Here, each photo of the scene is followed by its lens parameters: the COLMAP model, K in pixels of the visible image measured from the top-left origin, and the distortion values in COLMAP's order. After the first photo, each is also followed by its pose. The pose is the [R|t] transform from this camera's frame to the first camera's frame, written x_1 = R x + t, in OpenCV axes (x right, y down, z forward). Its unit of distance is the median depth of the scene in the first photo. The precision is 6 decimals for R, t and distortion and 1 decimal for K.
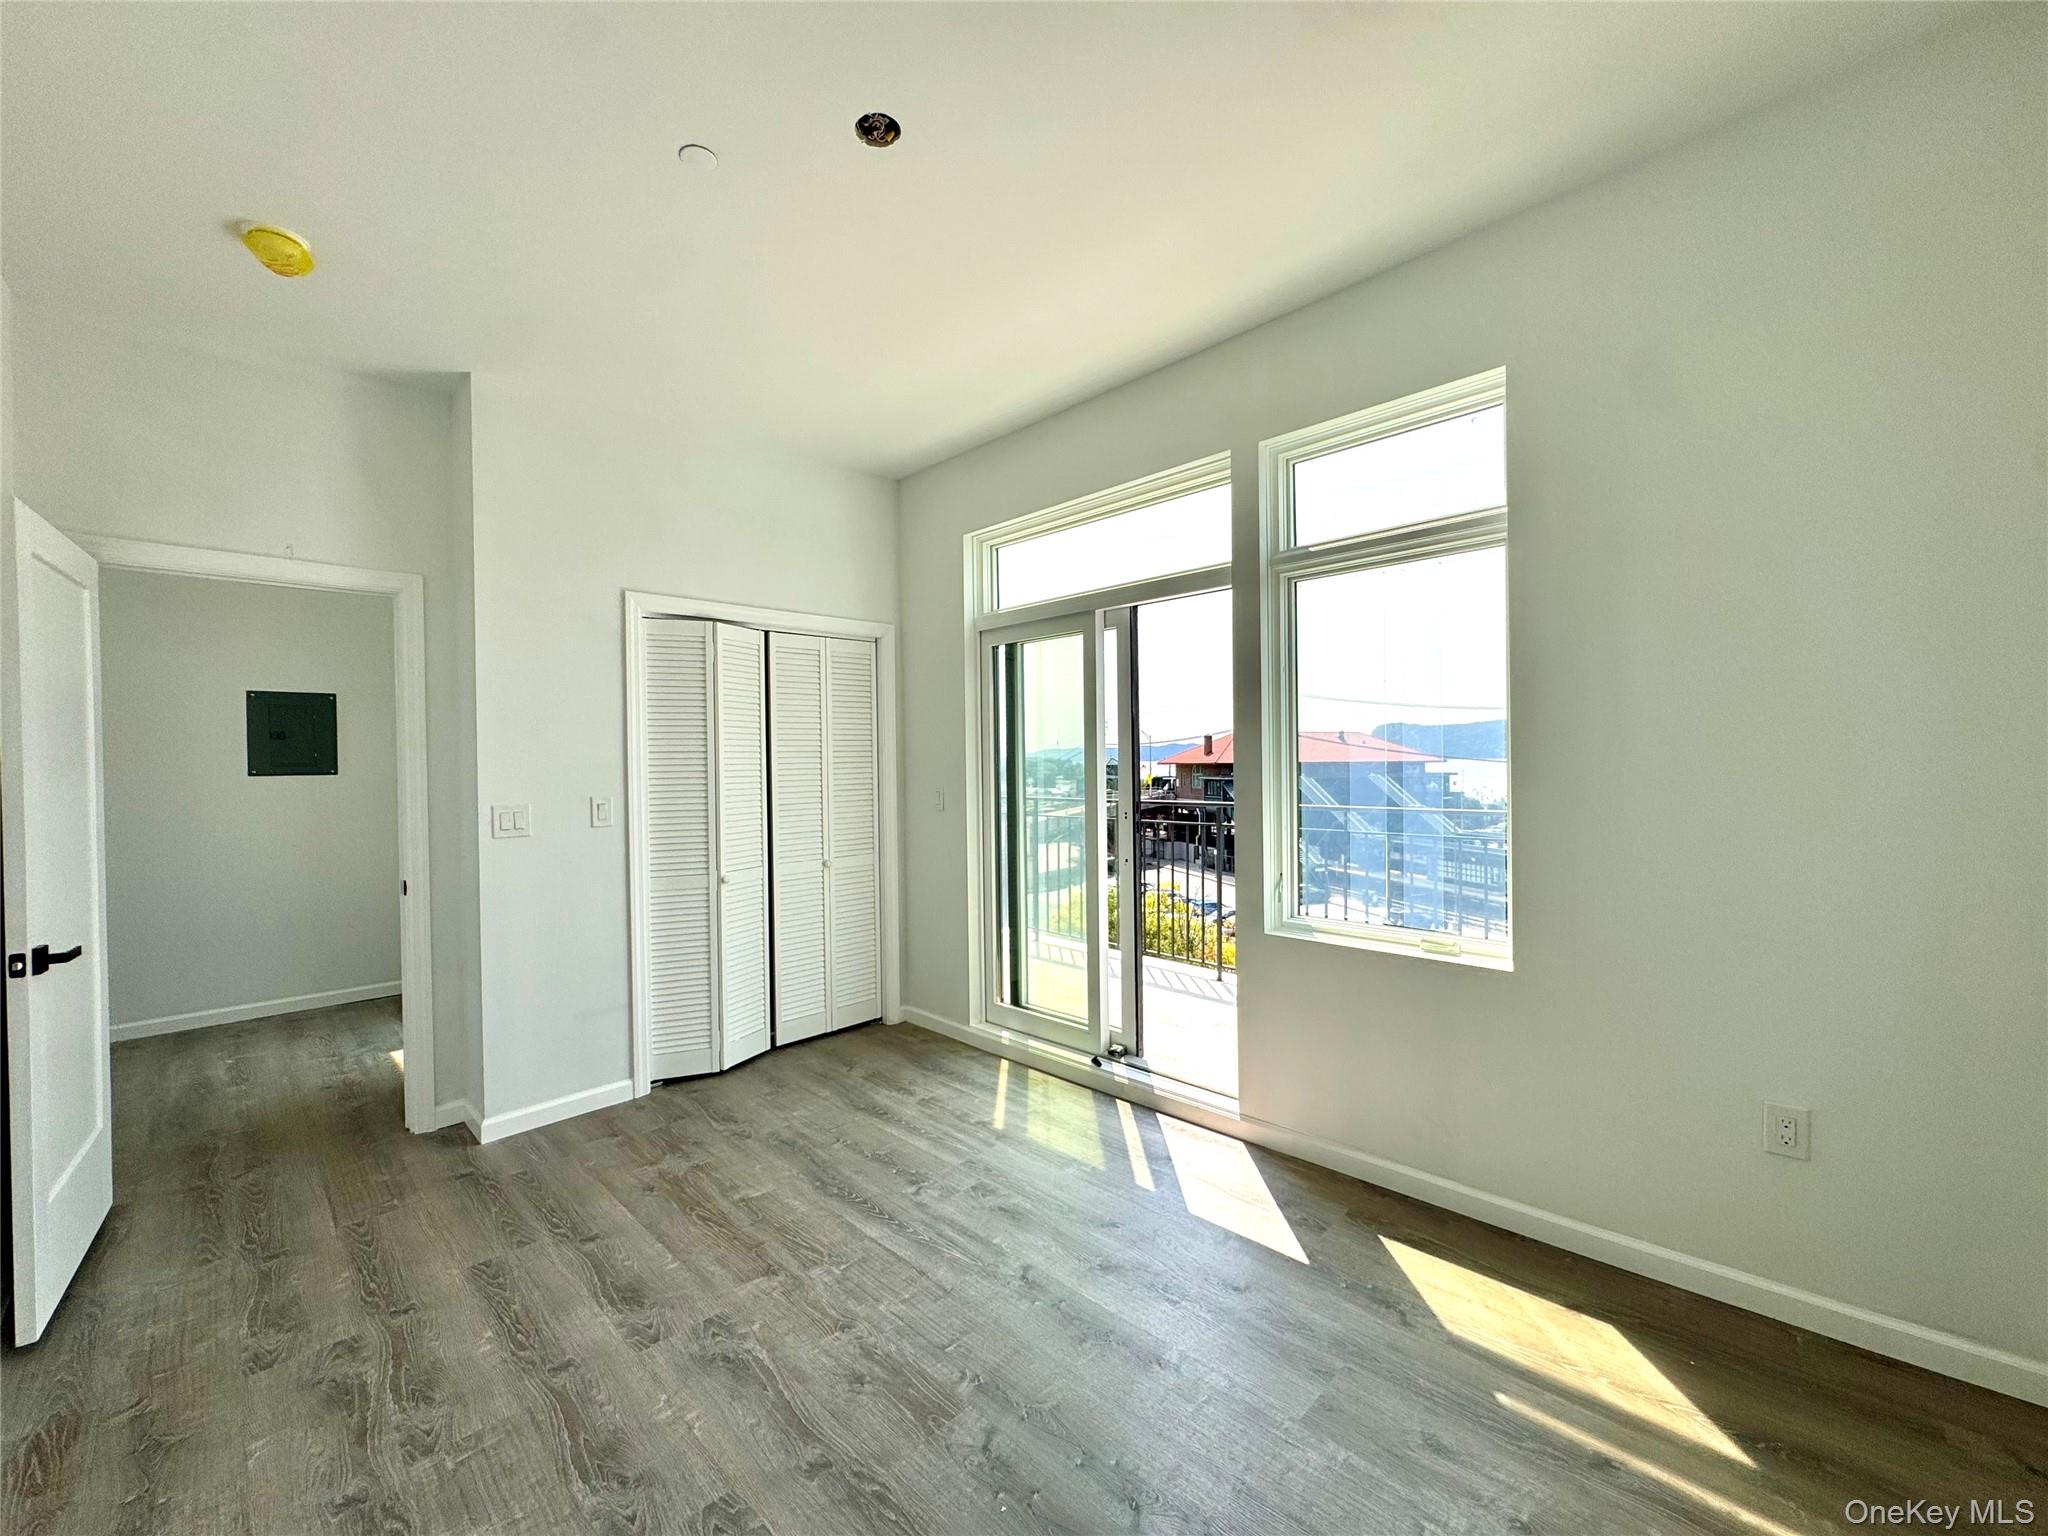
lens RADIAL K [[826.1, 0, 1024.0], [0, 826.1, 768.0], [0, 0, 1]] dist [-0.001020, -0.000139]
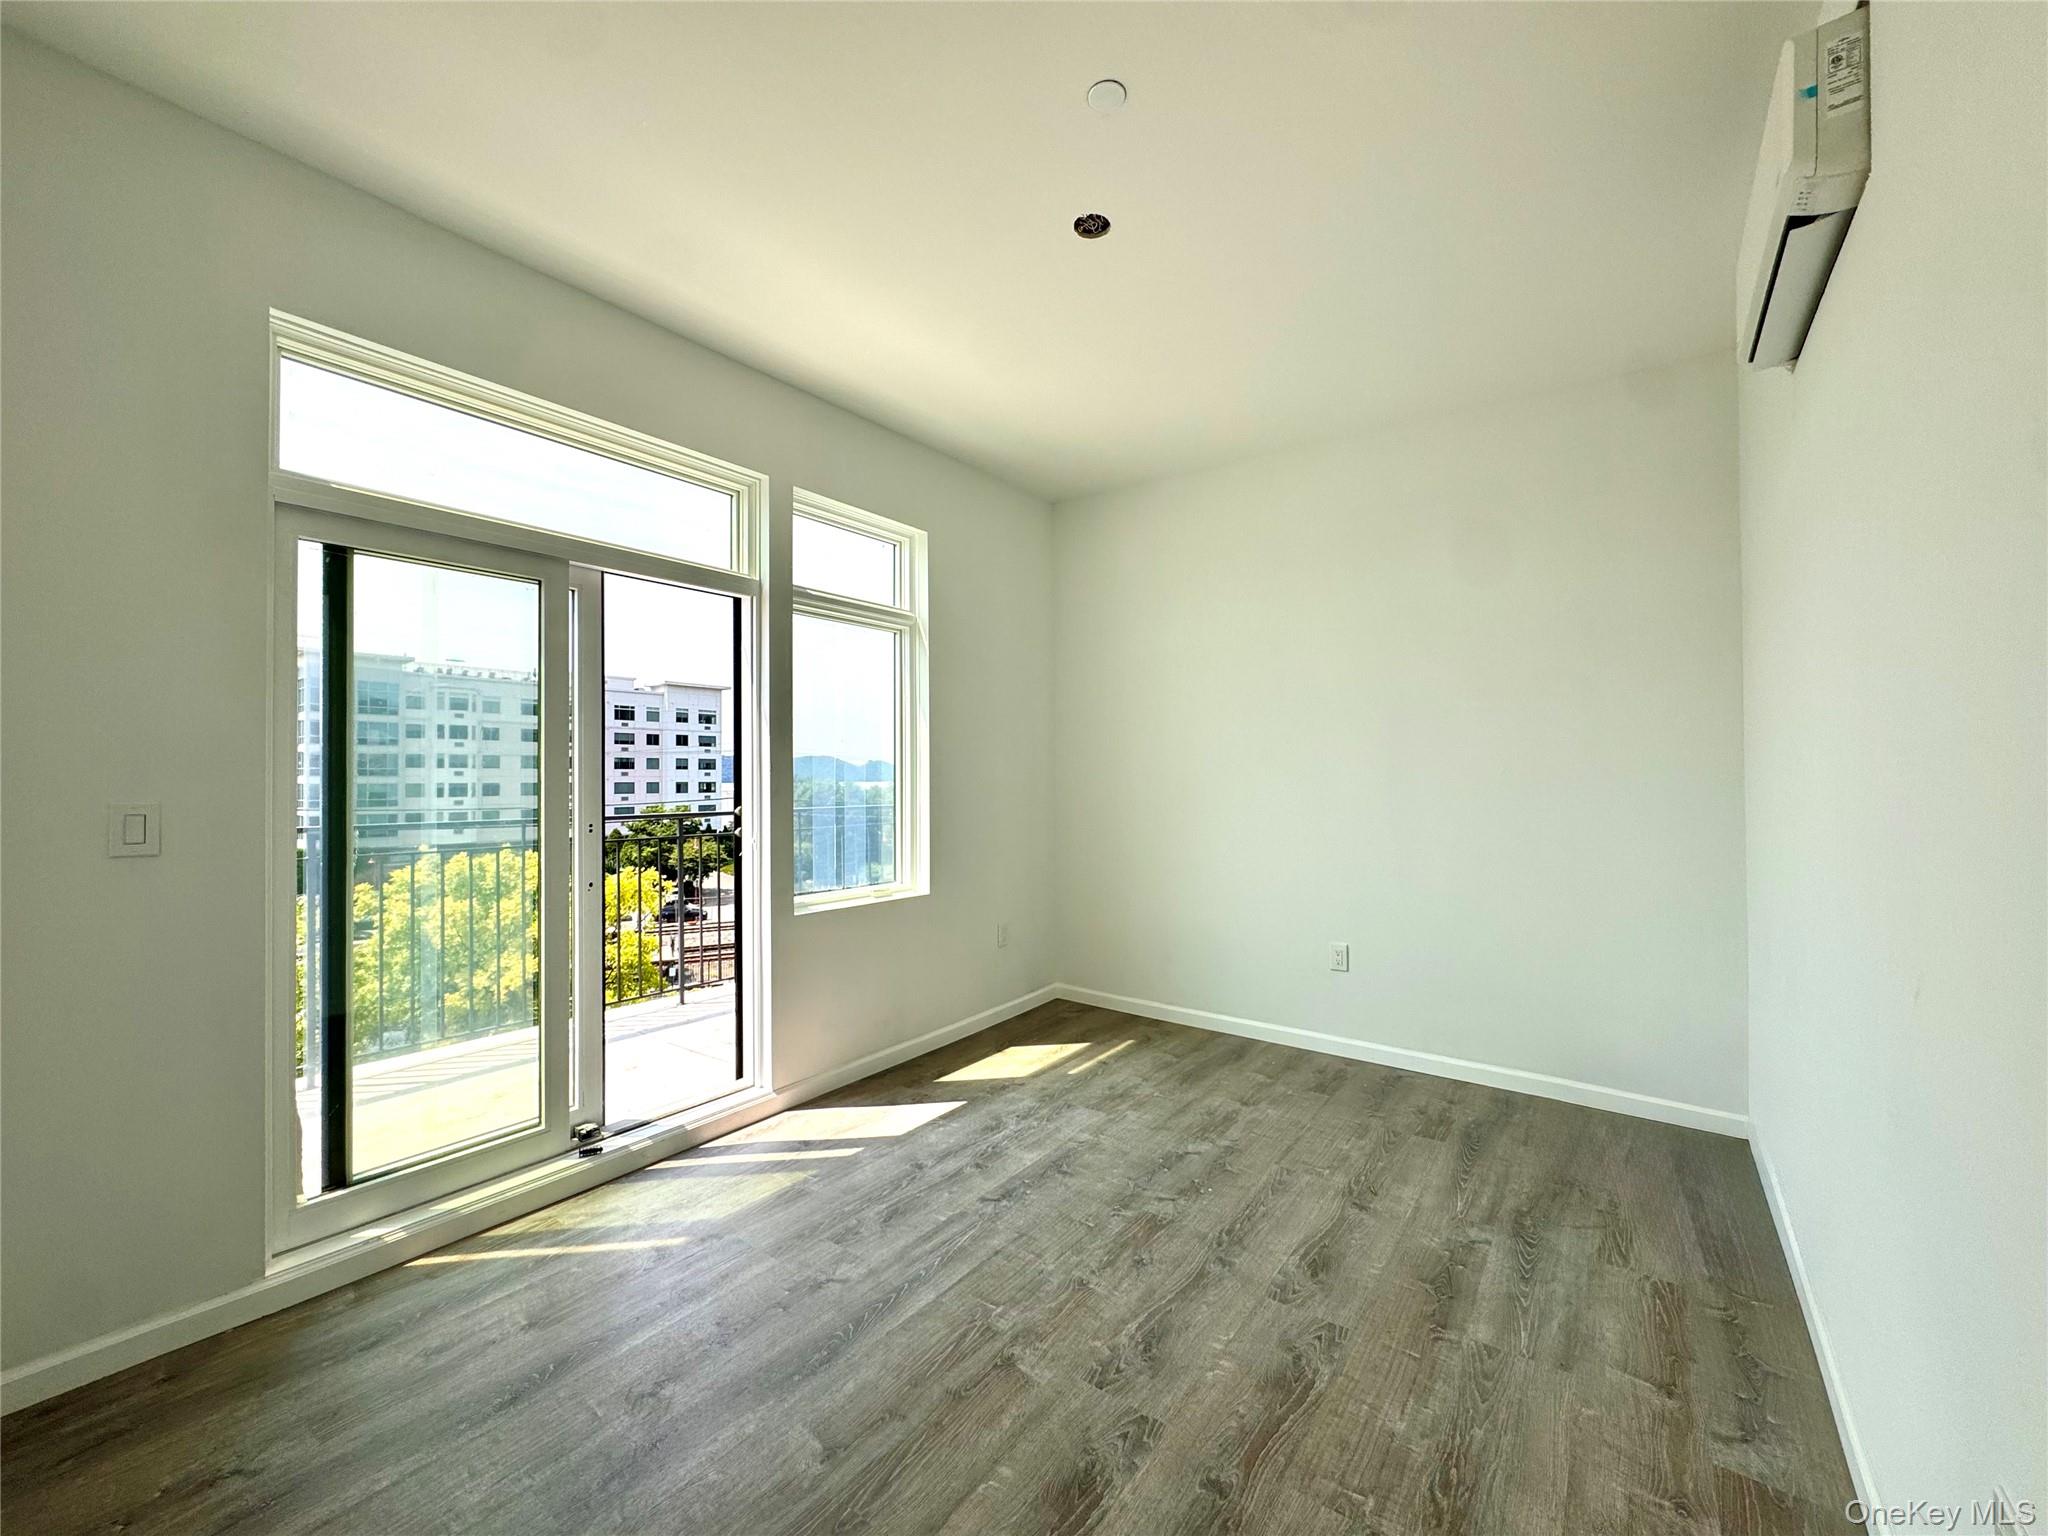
lens RADIAL K [[823.1, 0, 1024.0], [0, 823.1, 768.0], [0, 0, 1]] dist [0.001947, 0.000247]
pose [[-0.148189, 0.026163, 0.988613, -1.058611], [0.012620, 0.999619, -0.024563, 0.033464], [-0.988879, 0.008837, -0.148463, 1.021429]]
